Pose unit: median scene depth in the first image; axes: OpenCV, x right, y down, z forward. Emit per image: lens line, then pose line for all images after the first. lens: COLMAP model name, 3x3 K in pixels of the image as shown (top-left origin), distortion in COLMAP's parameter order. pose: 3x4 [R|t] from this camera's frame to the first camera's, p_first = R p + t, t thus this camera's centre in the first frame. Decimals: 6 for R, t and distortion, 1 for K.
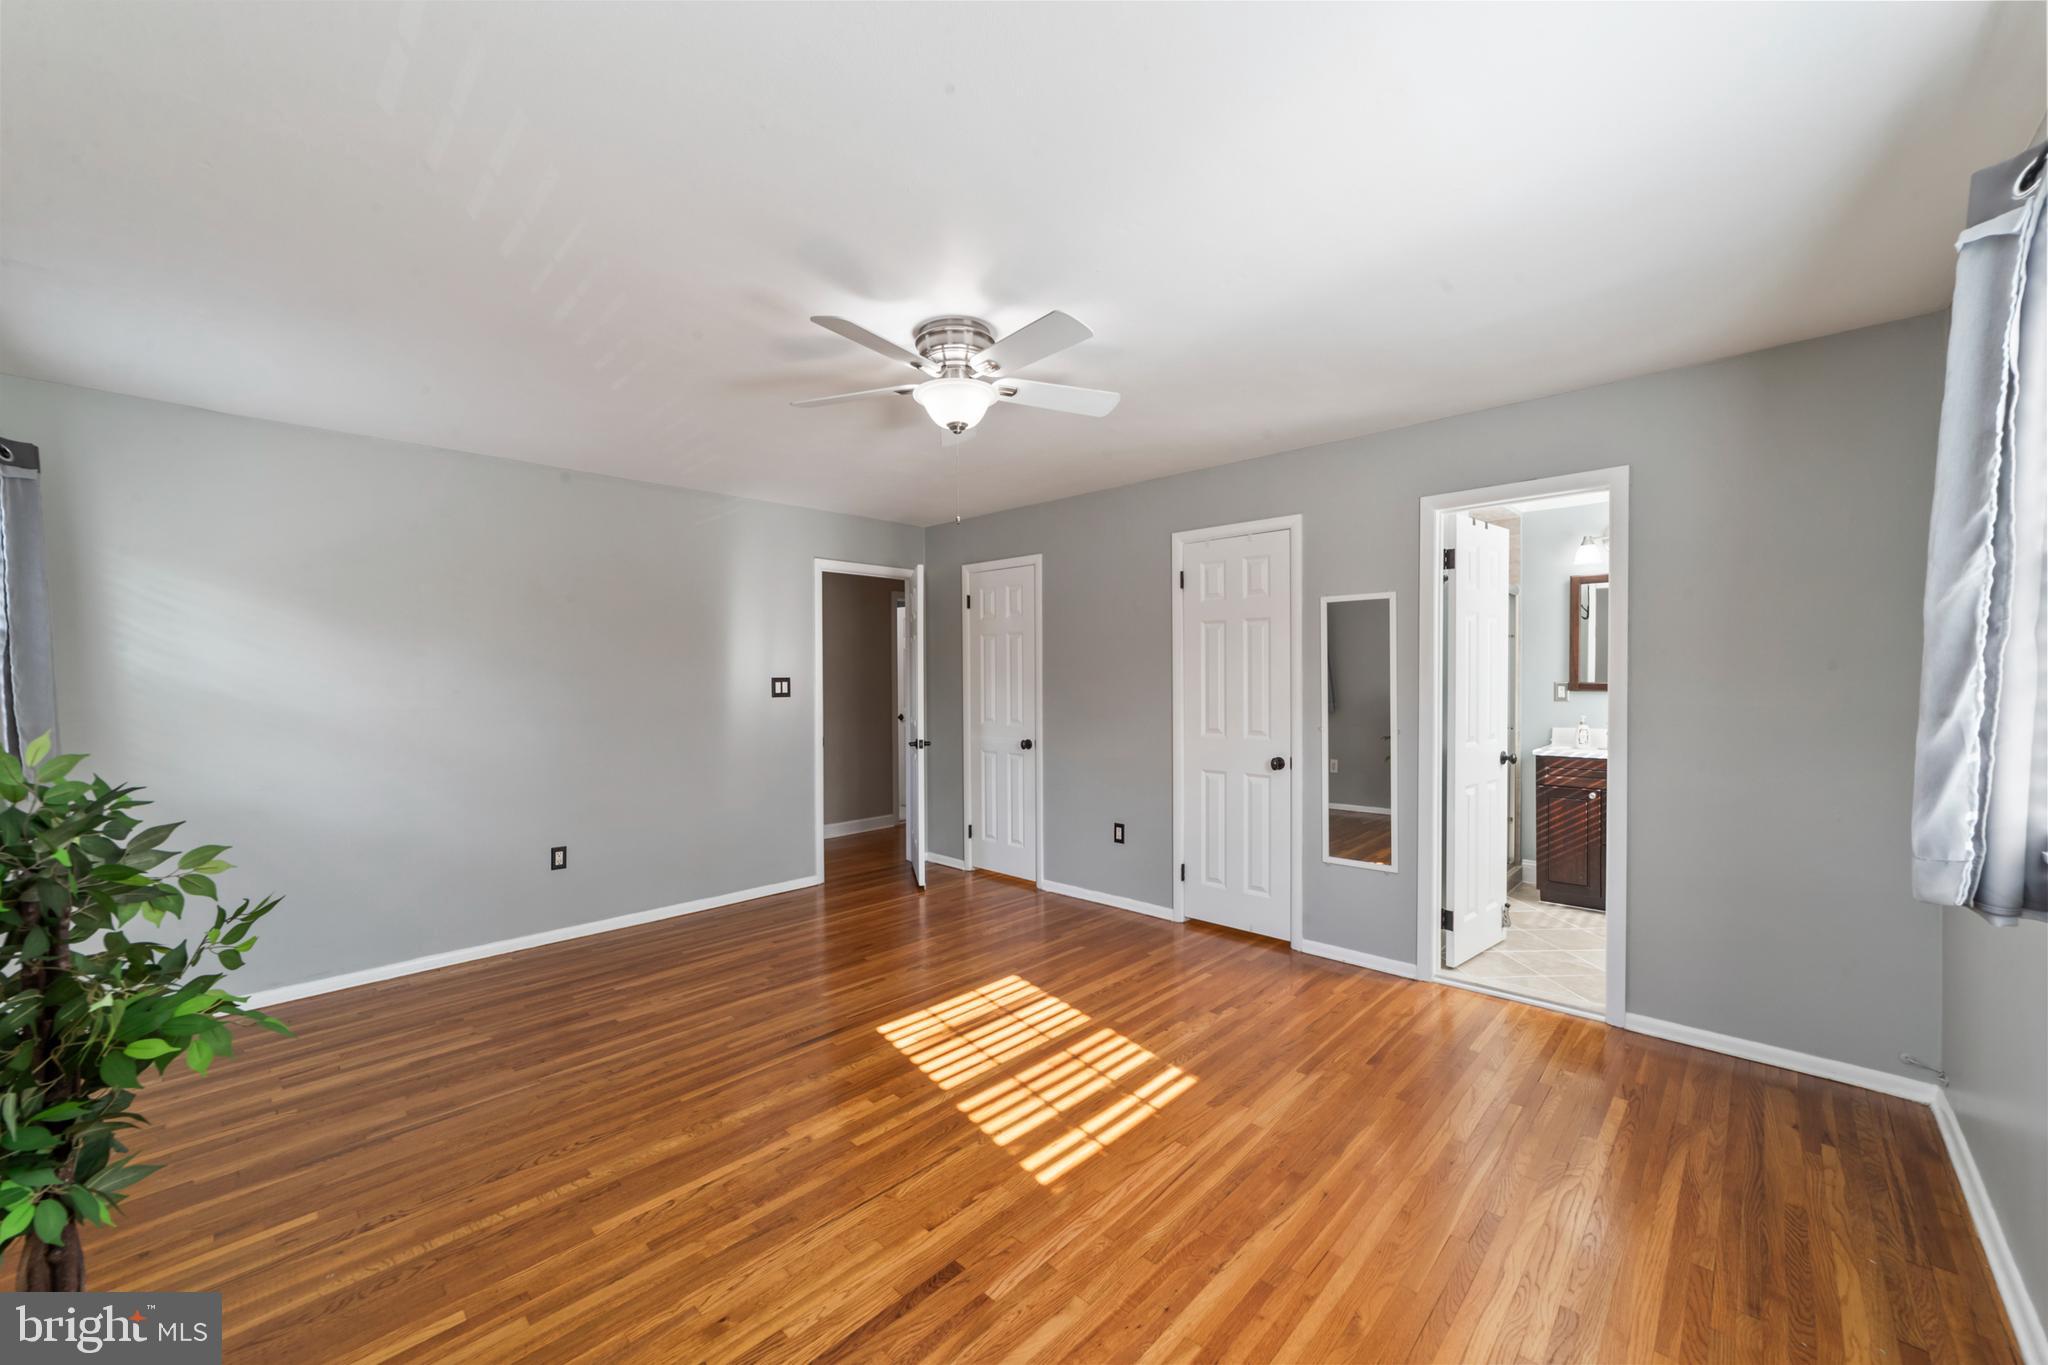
lens RADIAL K [[788.3, 0, 1024.0], [0, 788.3, 682.5], [0, 0, 1]] dist [-0.004524, 0.000108]
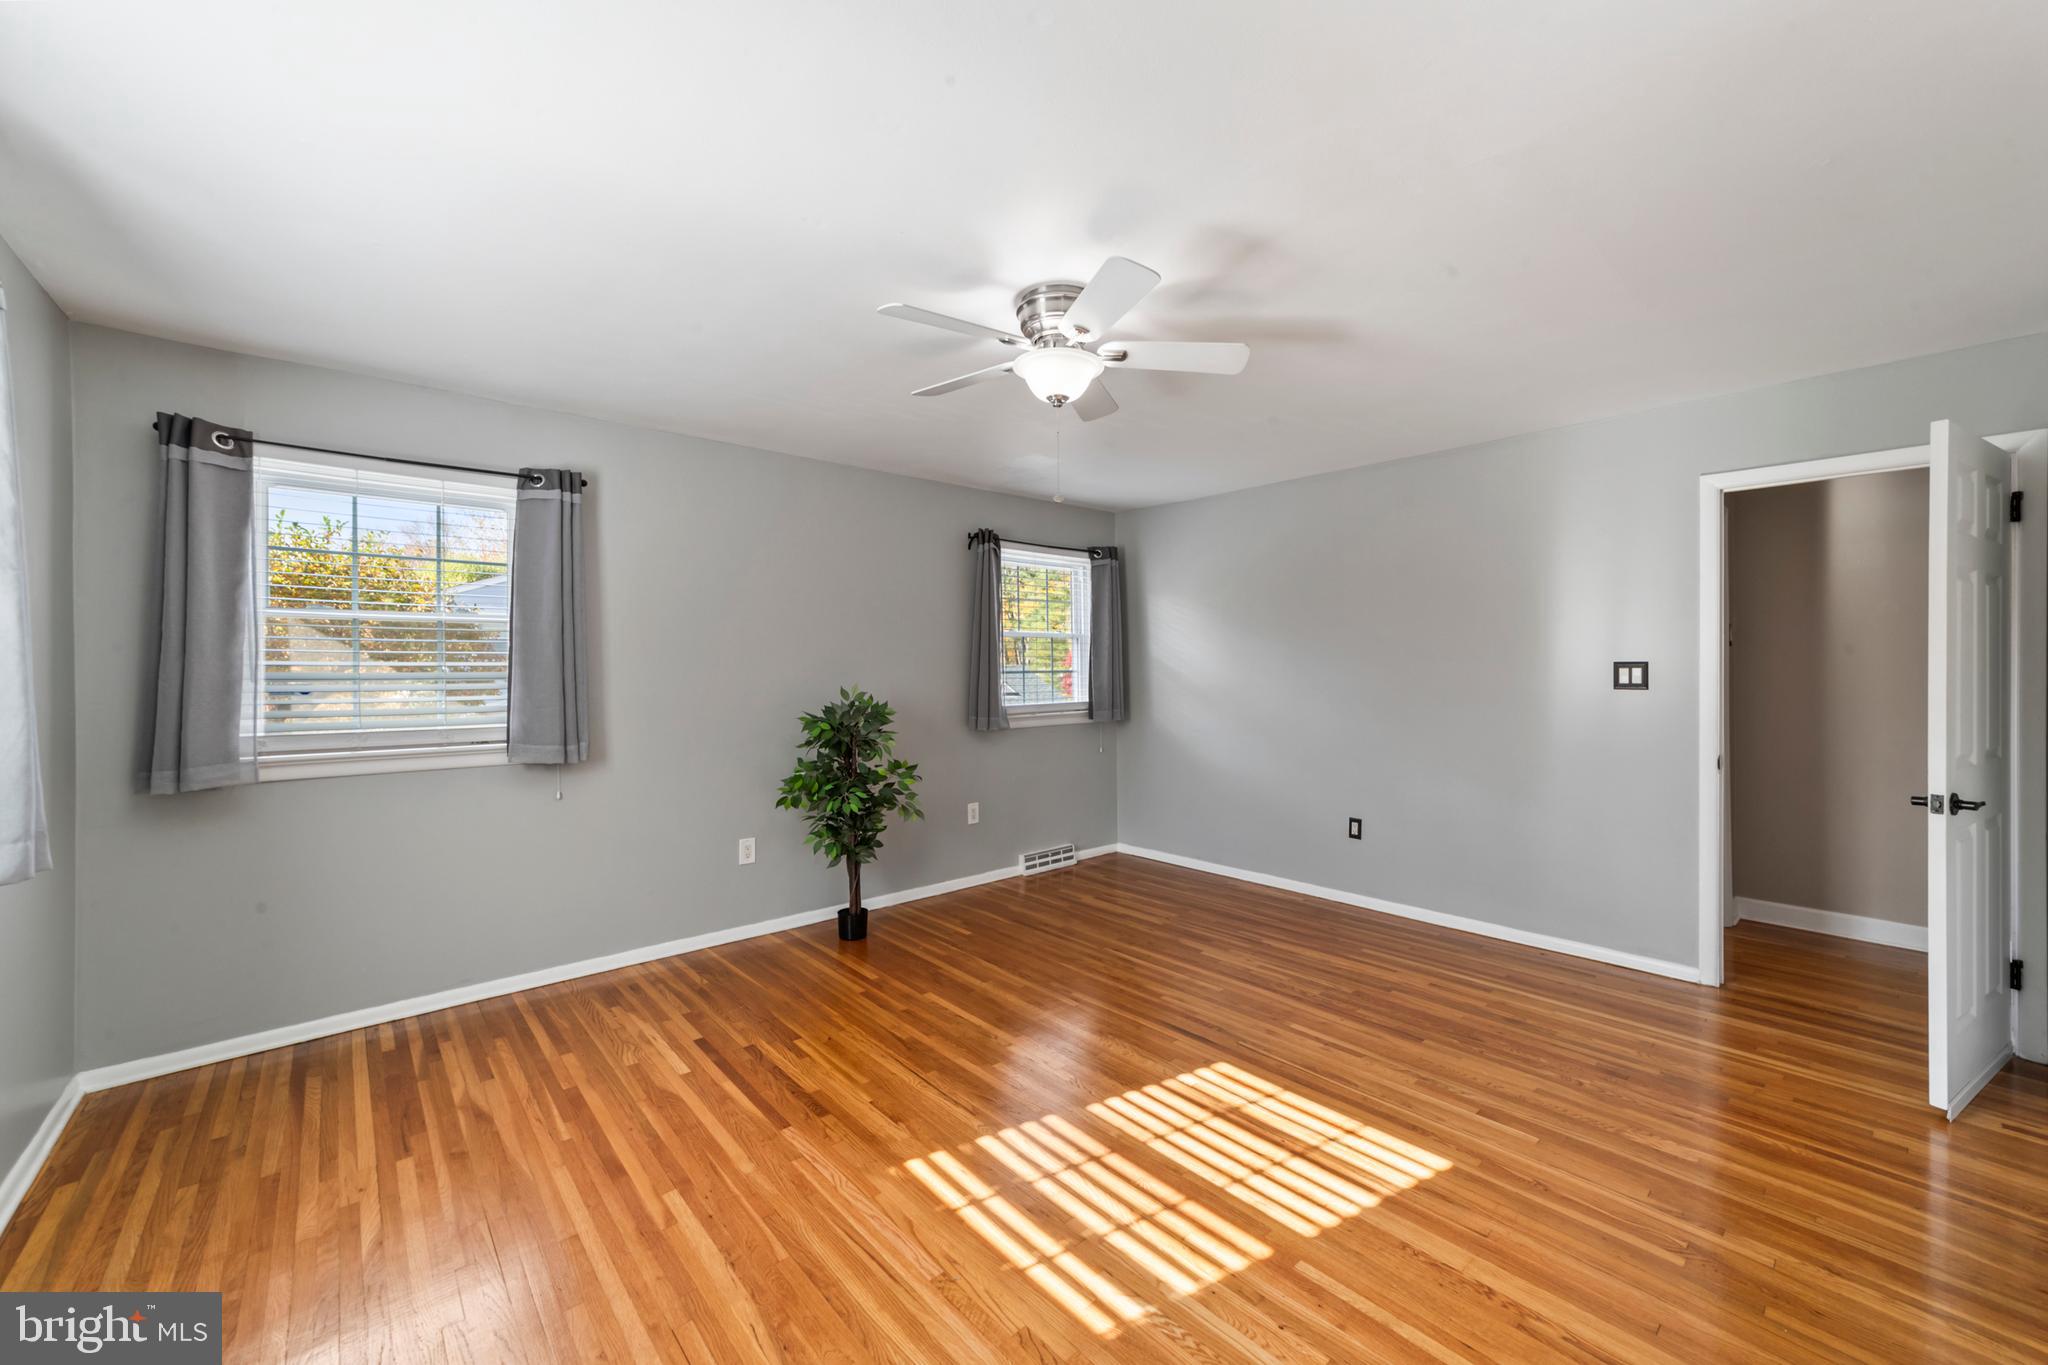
lens RADIAL K [[788.3, 0, 1024.0], [0, 788.3, 682.5], [0, 0, 1]] dist [-0.004524, 0.000108]
pose [[-0.077999, 0.026643, -0.996597, 0.706720], [-0.003087, 0.999632, 0.026966, -0.007851], [0.996949, 0.005180, -0.077888, 0.859732]]
